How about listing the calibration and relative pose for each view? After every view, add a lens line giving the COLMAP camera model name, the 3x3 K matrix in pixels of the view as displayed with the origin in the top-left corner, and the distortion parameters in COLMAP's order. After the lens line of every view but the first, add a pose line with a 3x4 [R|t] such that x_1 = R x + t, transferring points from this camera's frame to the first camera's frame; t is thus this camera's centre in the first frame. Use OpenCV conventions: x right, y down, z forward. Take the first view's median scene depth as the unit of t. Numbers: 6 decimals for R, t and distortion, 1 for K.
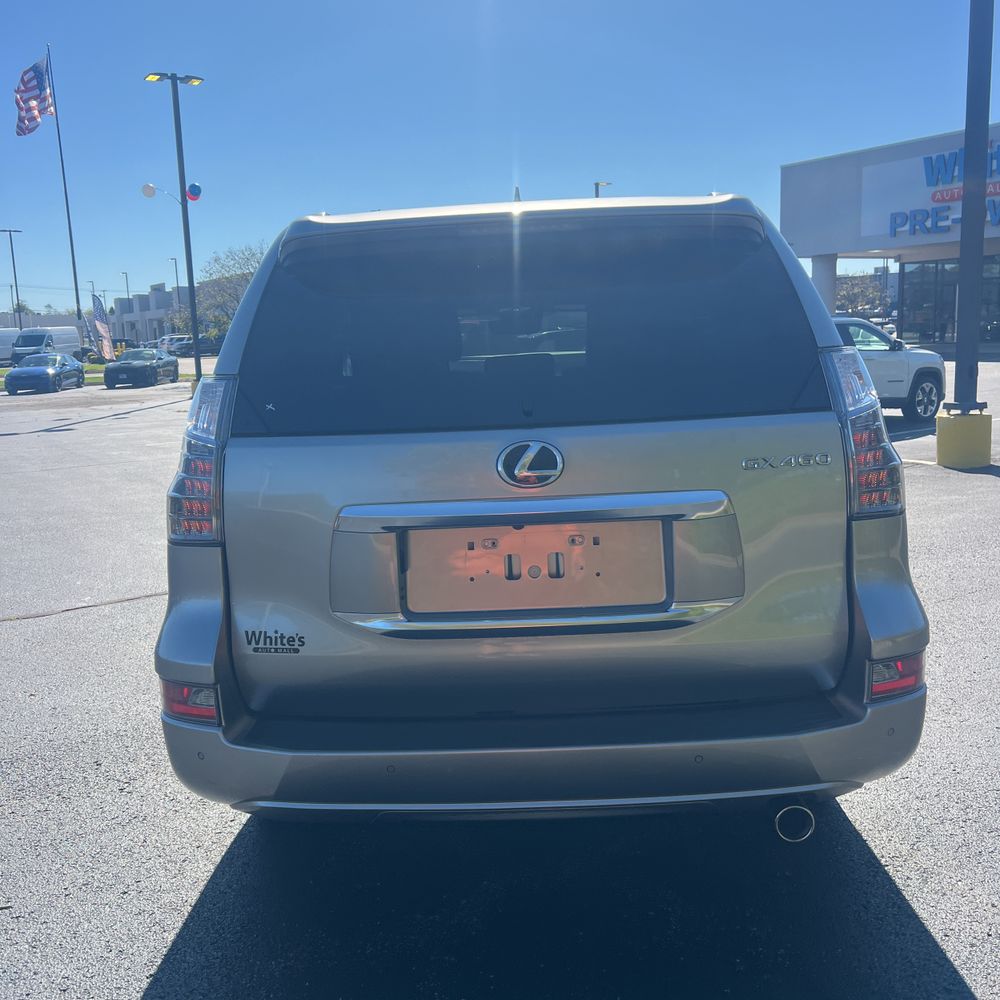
lens RADIAL K [[1013.2, 0, 498.2], [0, 1013.2, 503.4], [0, 0, 1]] dist [0.016109, 0.000000]
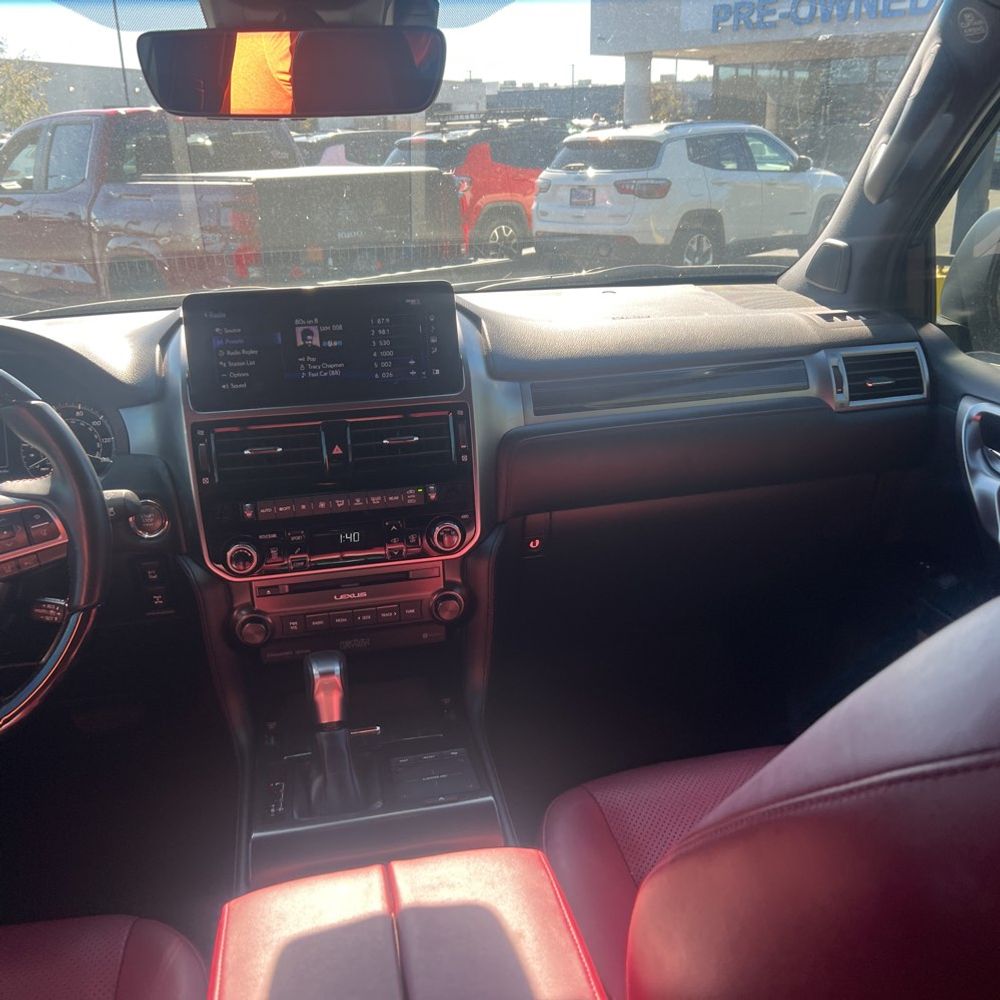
lens RADIAL K [[1013.2, 0, 519.0], [0, 1013.2, 497.5], [0, 0, 1]] dist [0.016109, 0.000000]
pose [[0.973219, -0.059325, 0.222094, 0.014725], [0.020628, 0.984766, 0.172656, -0.177669], [-0.228954, -0.163450, 0.959617, 1.078163]]
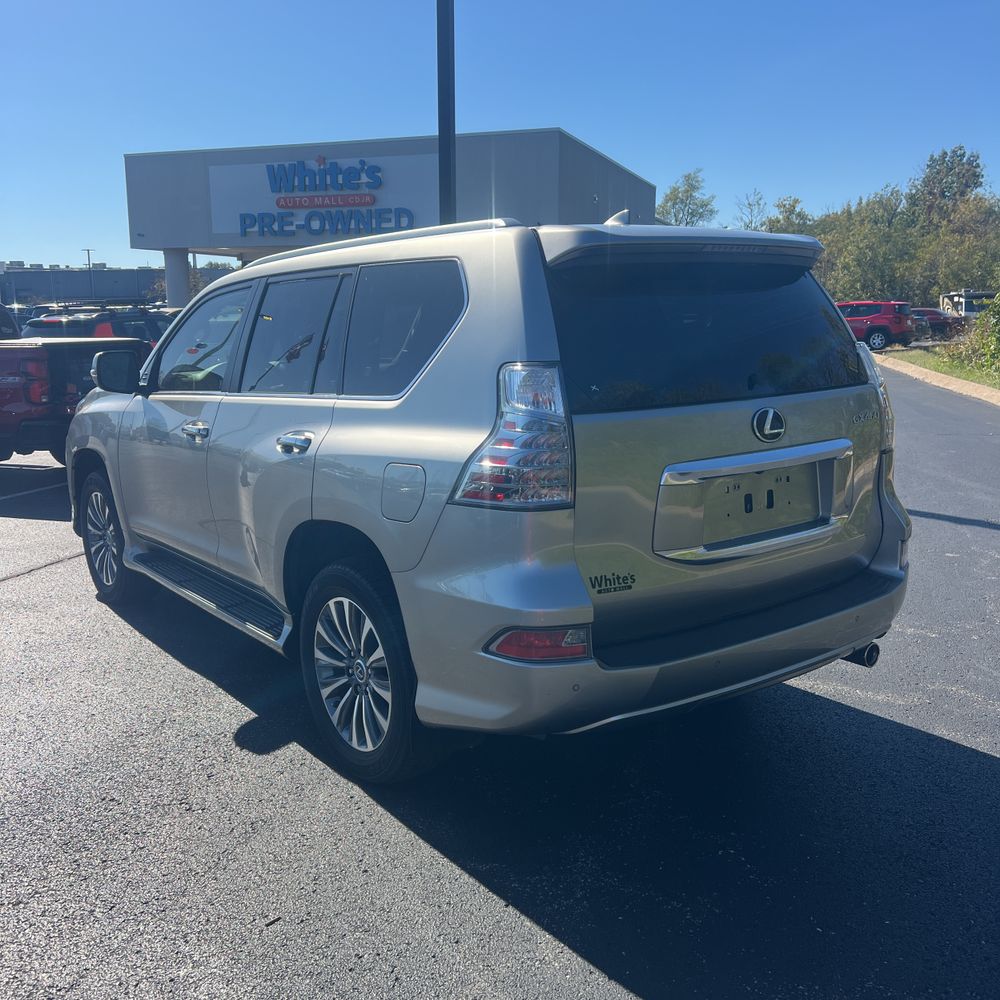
lens RADIAL K [[1013.2, 0, 497.1], [0, 1013.2, 504.2], [0, 0, 1]] dist [0.016109, 0.000000]
pose [[0.785140, -0.083470, 0.613667, -0.667984], [0.078631, 0.996292, 0.034912, -0.005249], [-0.614306, 0.020843, 0.788793, 0.087287]]
